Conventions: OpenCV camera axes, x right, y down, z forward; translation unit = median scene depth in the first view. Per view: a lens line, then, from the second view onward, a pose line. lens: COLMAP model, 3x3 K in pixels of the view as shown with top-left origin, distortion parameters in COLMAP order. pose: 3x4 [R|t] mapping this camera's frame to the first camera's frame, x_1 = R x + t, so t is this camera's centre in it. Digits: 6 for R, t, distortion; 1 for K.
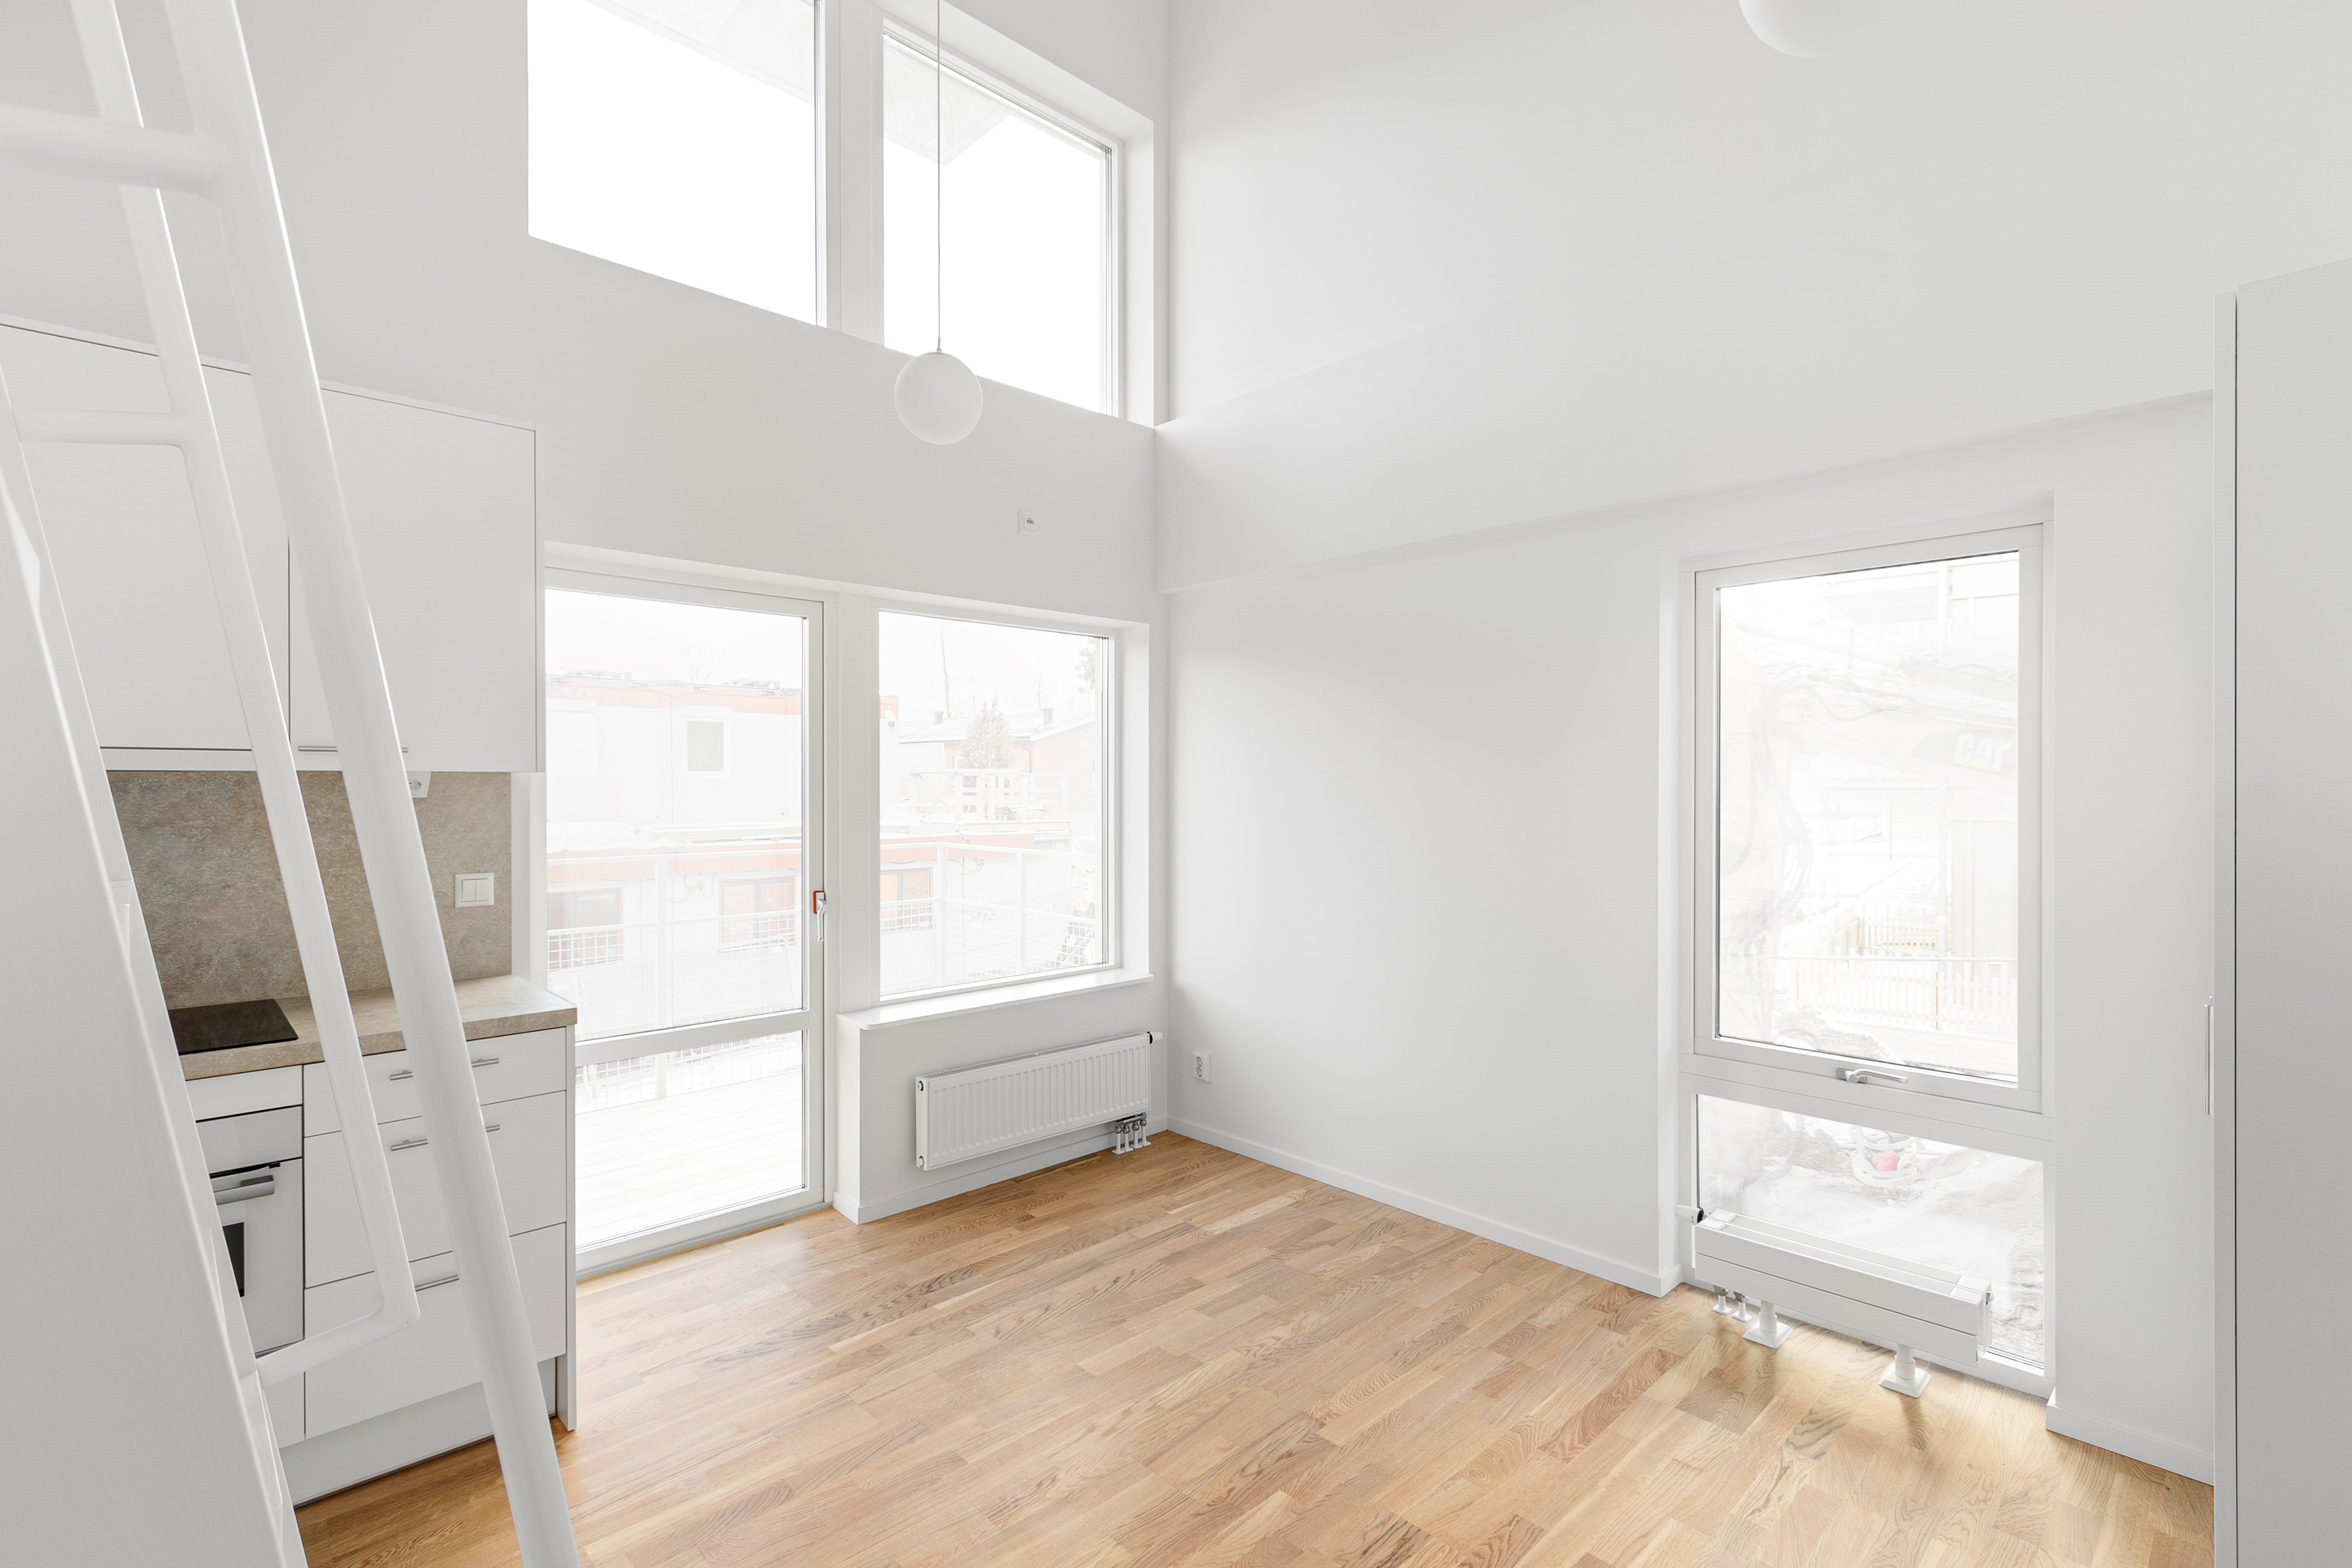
lens RADIAL K [[1080.0, 0, 1163.5], [0, 1080.0, 792.9], [0, 0, 1]] dist [0.002322, 0.000384]
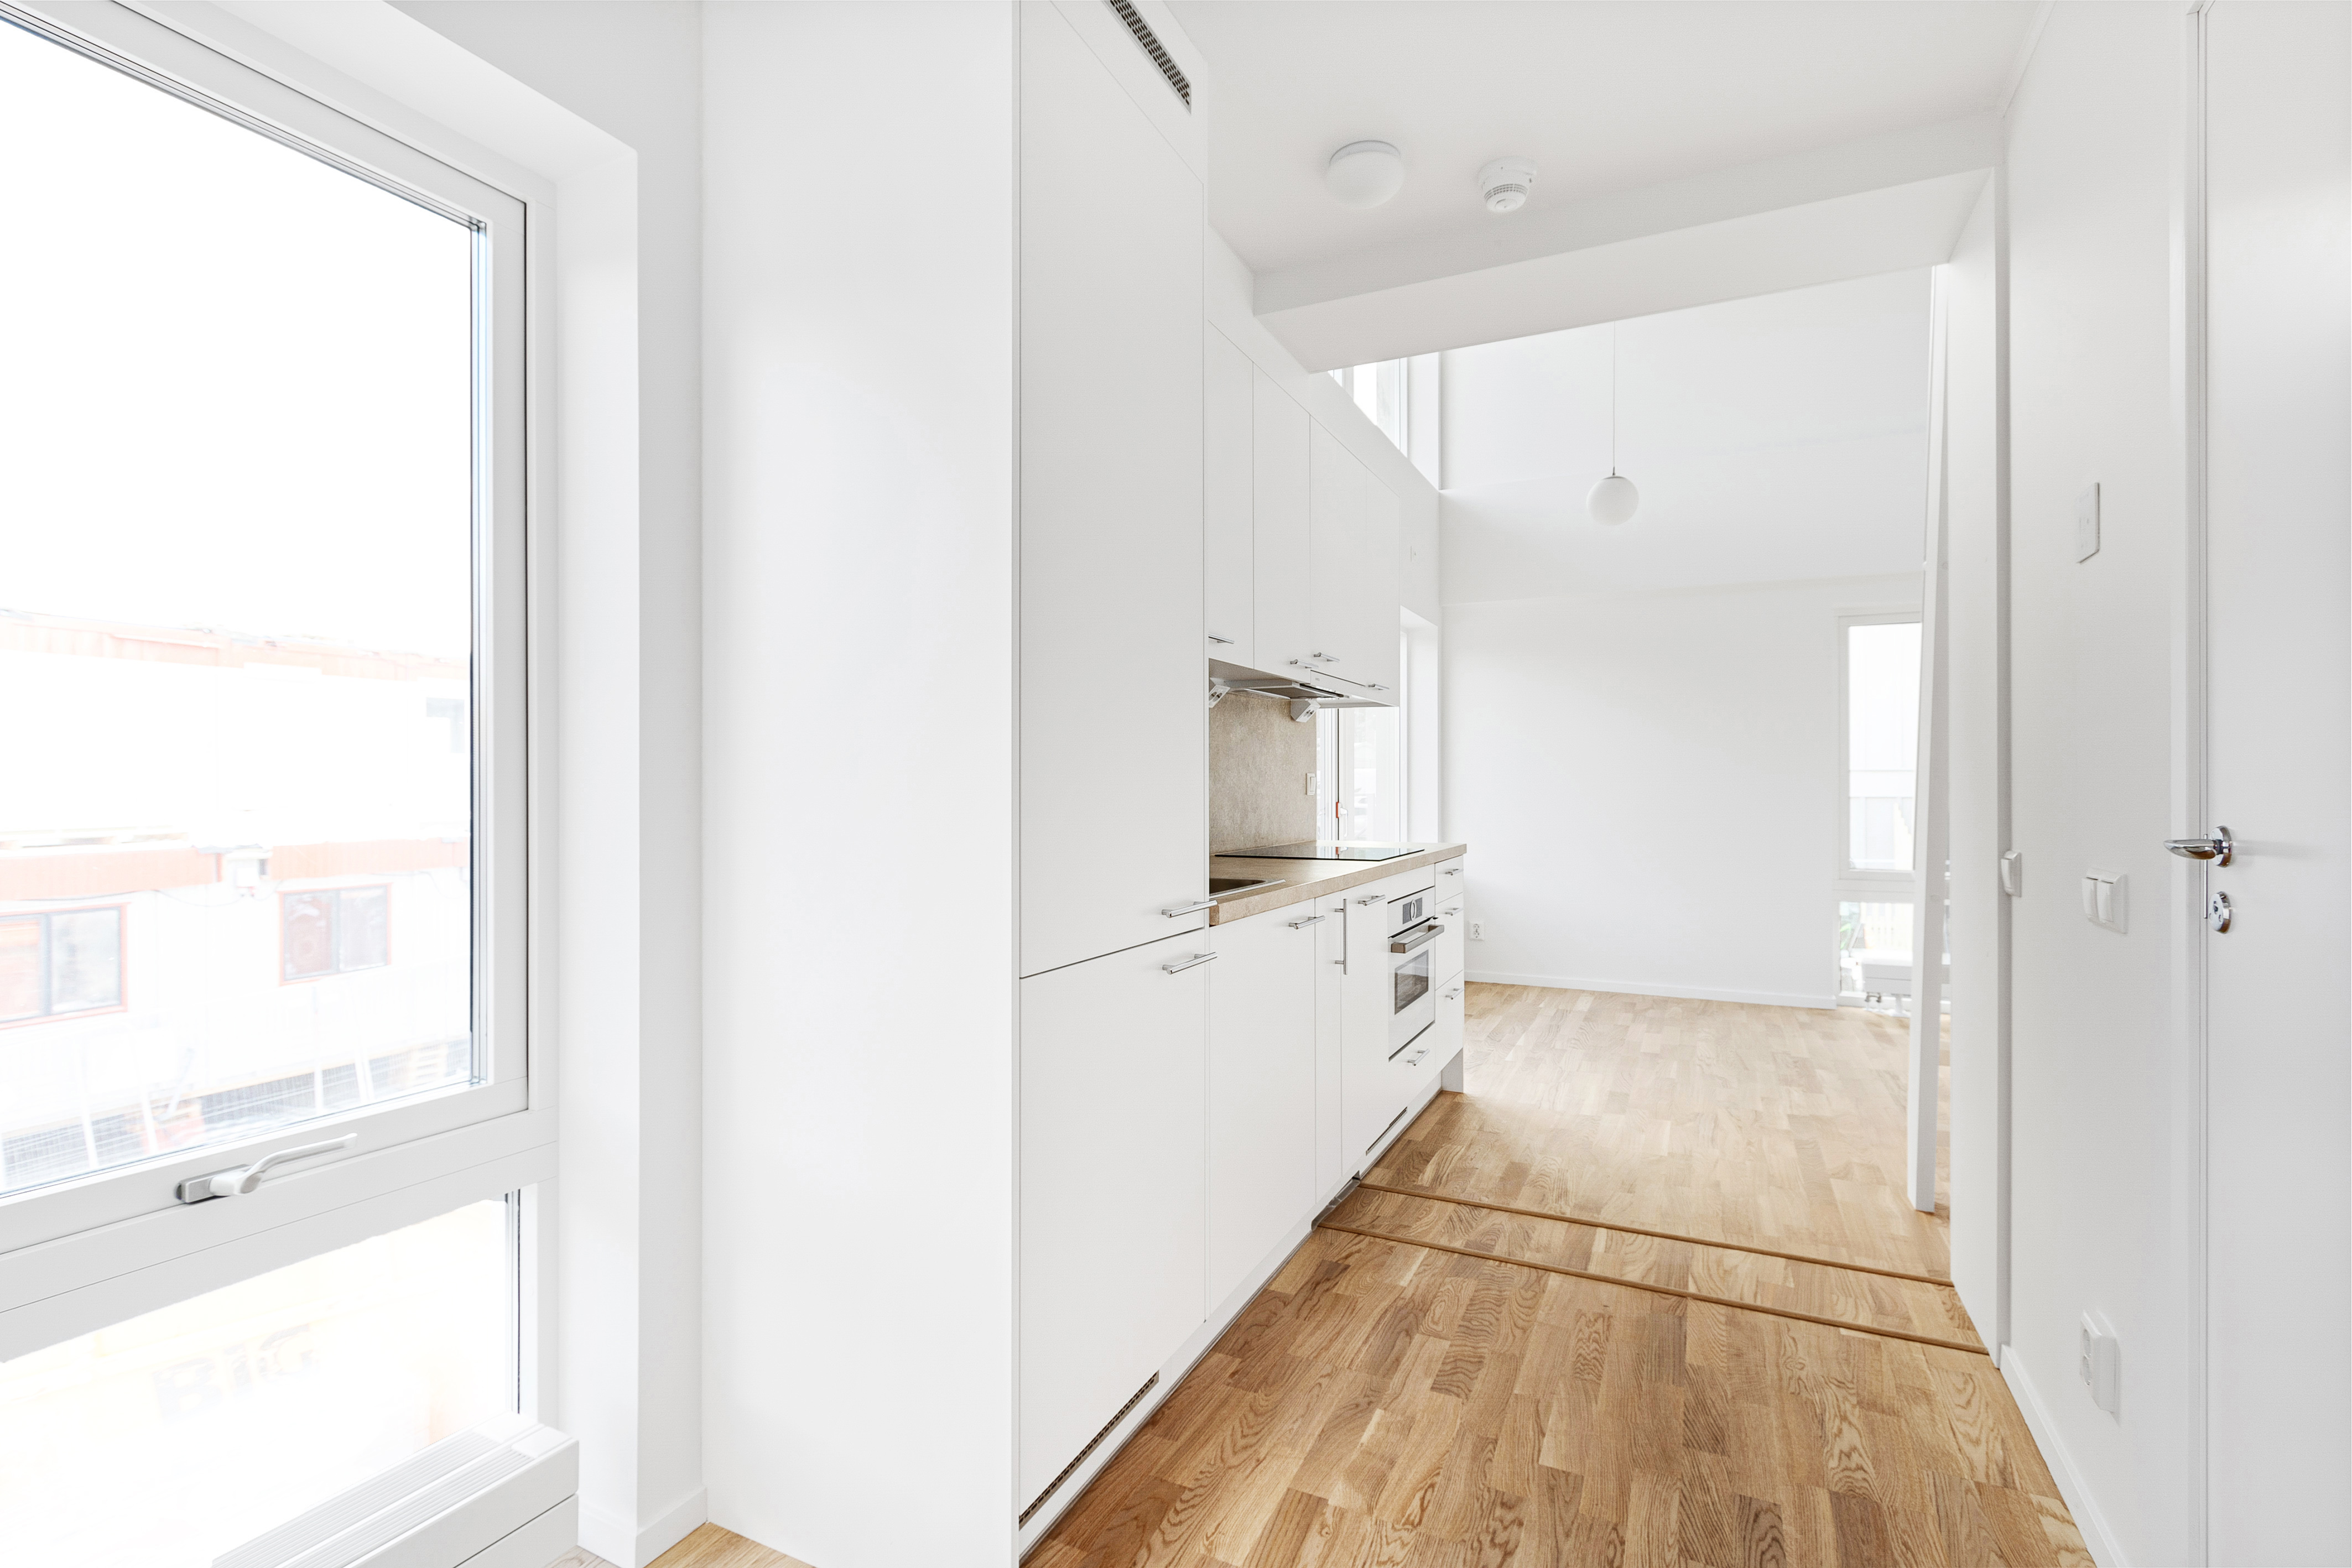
lens RADIAL K [[1080.0, 0, 1154.7], [0, 1080.0, 781.0], [0, 0, 1]] dist [0.002322, 0.000384]
pose [[0.943940, 0.000535, 0.330116, -1.232646], [0.003079, 0.999941, -0.010425, 0.092197], [-0.330102, 0.010857, 0.943883, -0.351381]]
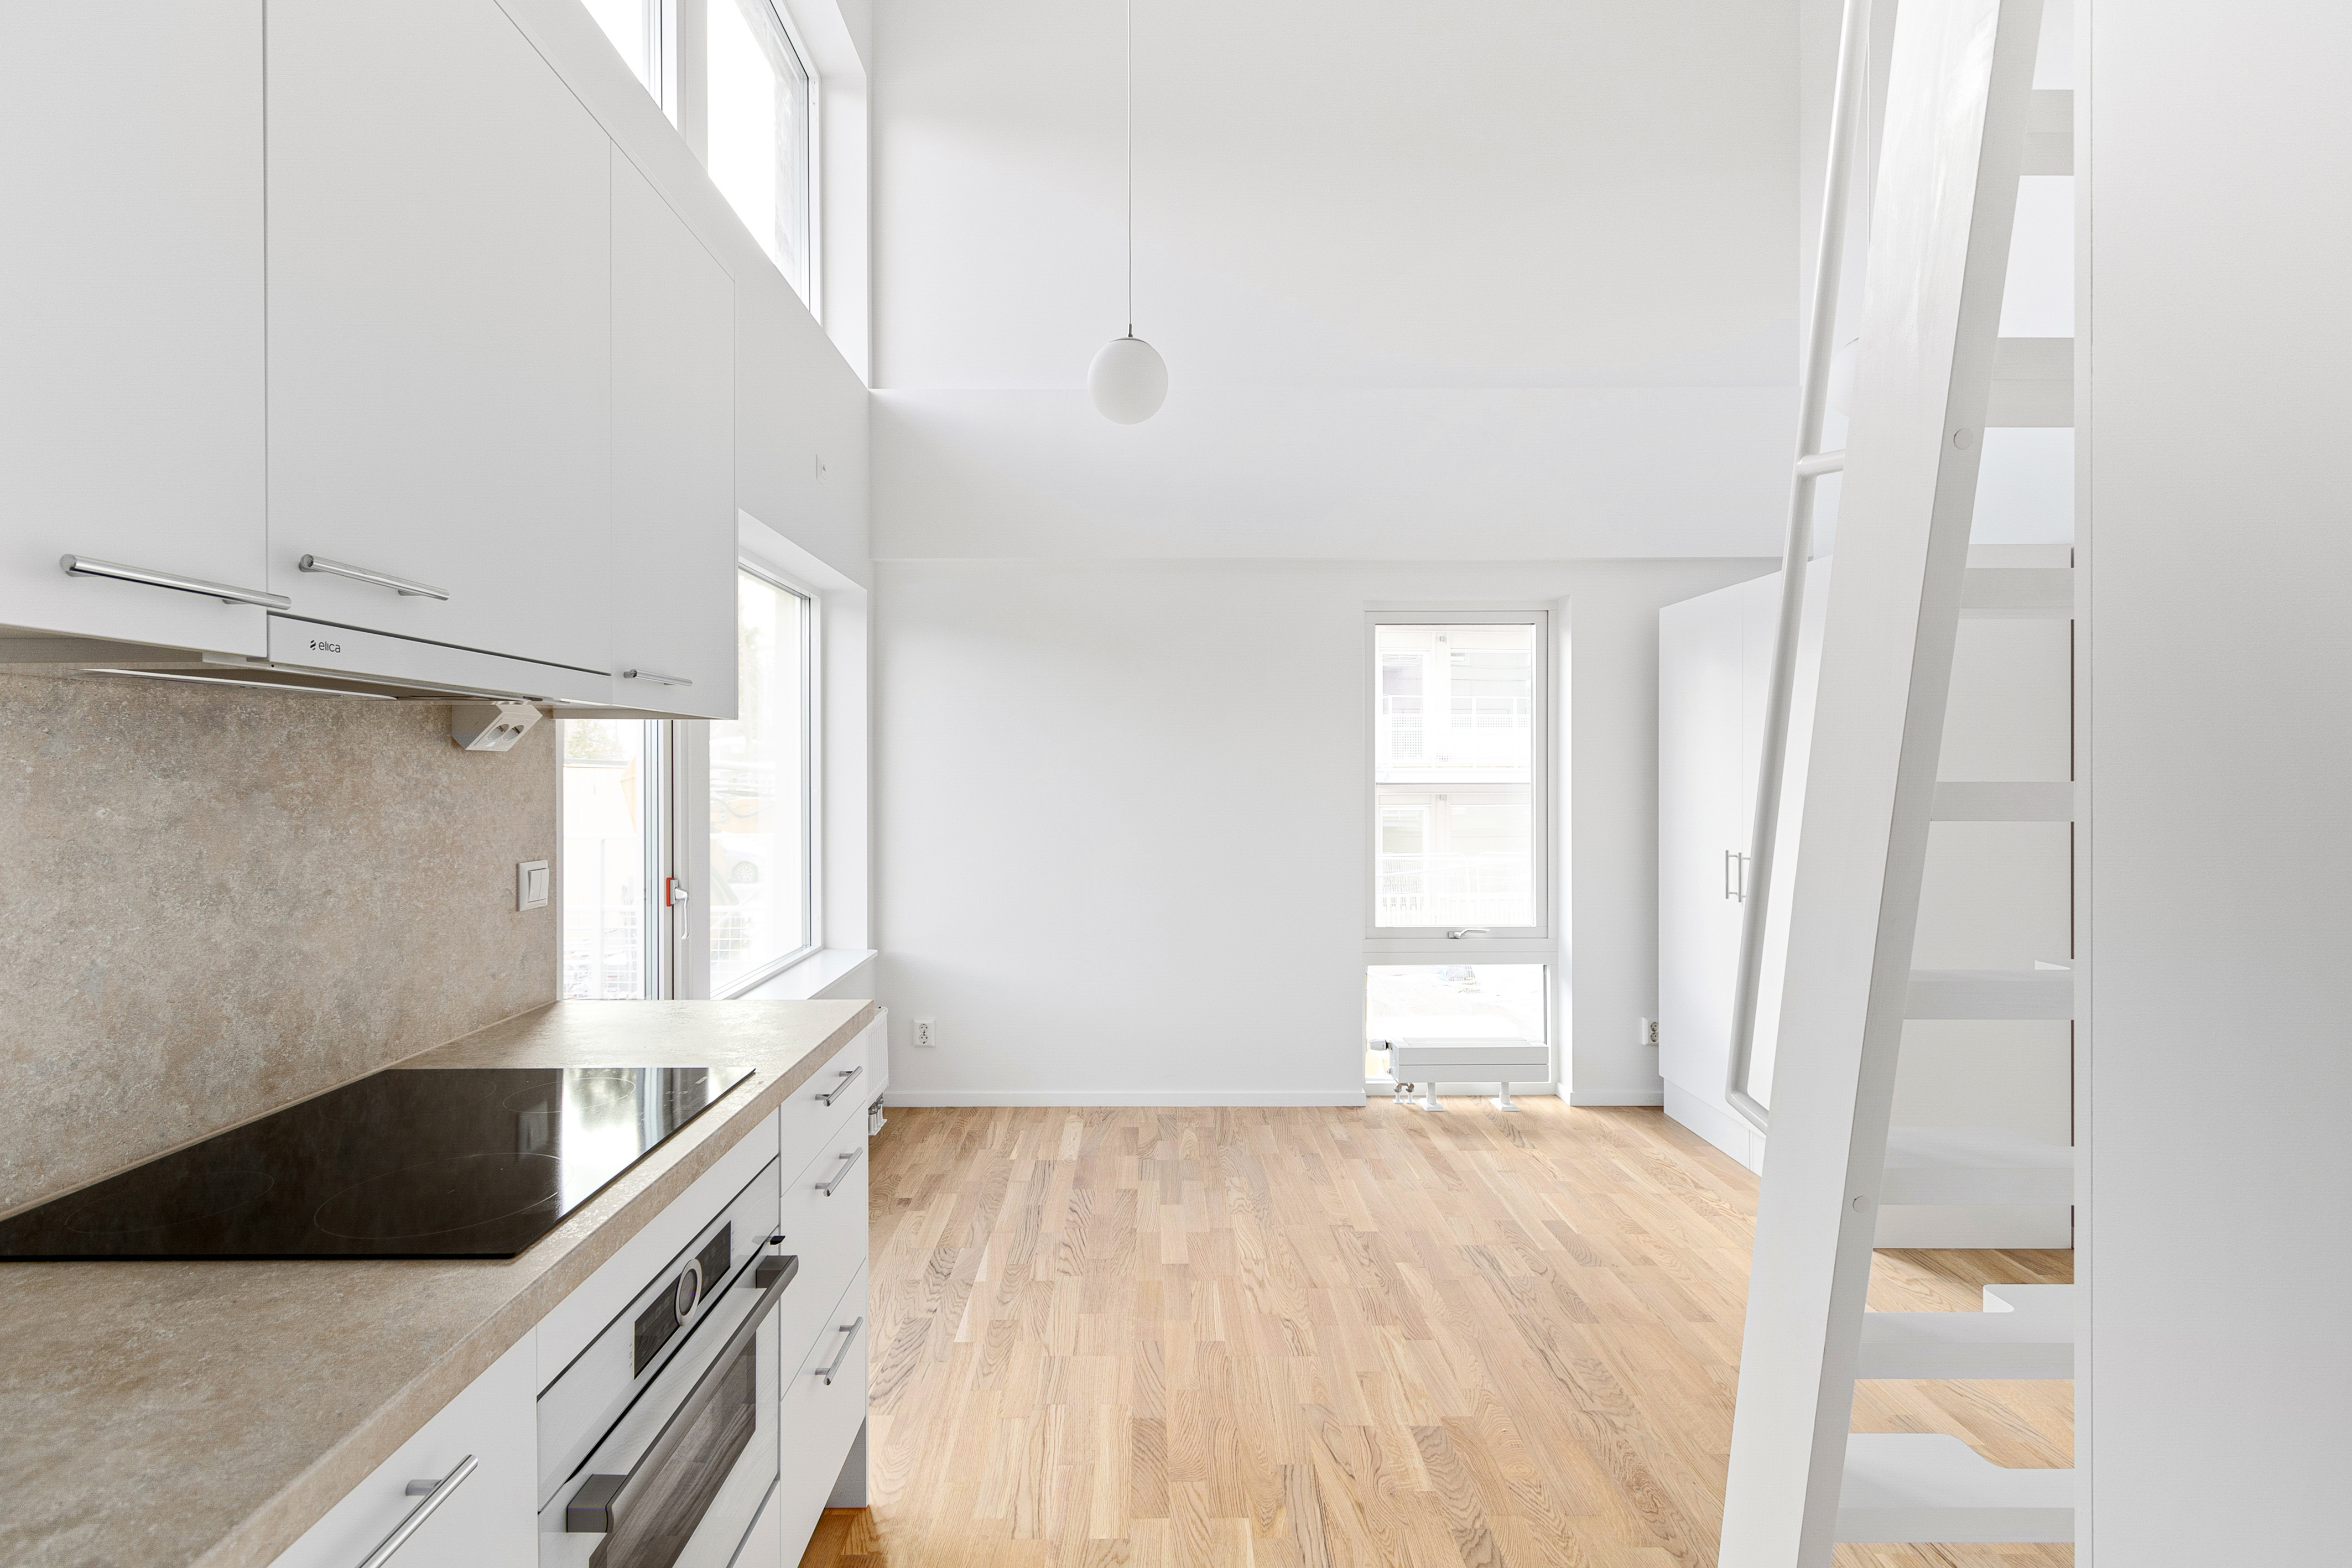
lens RADIAL K [[1080.0, 0, 1168.6], [0, 1080.0, 779.6], [0, 0, 1]] dist [0.002322, 0.000384]
pose [[0.677494, -0.005289, 0.735510, -0.789847], [0.006001, 0.999981, 0.001663, 0.020839], [-0.735504, 0.003287, 0.677512, 0.203614]]
